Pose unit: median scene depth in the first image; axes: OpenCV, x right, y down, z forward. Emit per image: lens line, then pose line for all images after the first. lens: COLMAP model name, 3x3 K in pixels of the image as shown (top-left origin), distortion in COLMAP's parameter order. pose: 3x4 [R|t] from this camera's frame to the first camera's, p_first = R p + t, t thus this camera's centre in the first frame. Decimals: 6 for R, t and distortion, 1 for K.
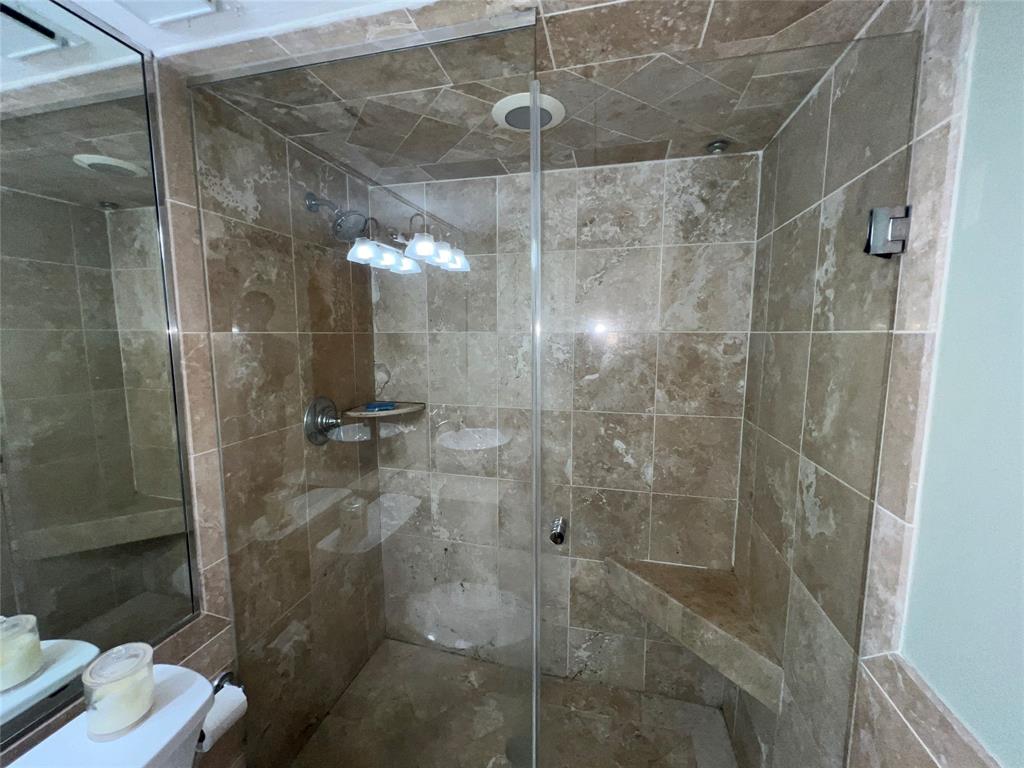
lens RADIAL K [[425.2, 0, 507.0], [0, 425.2, 380.5], [0, 0, 1]] dist [0.012660, -0.000013]
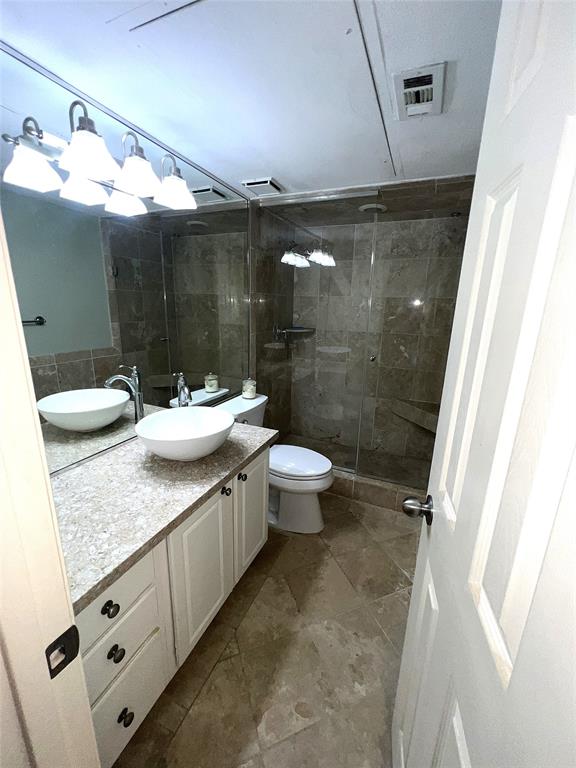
lens RADIAL K [[318.9, 0, 288.9], [0, 318.9, 381.0], [0, 0, 1]] dist [0.012660, -0.000013]
pose [[0.988170, 0.059328, -0.141424, -0.079425], [-0.041531, 0.991208, 0.125623, 0.127875], [0.147634, -0.118263, 0.981946, -0.746172]]
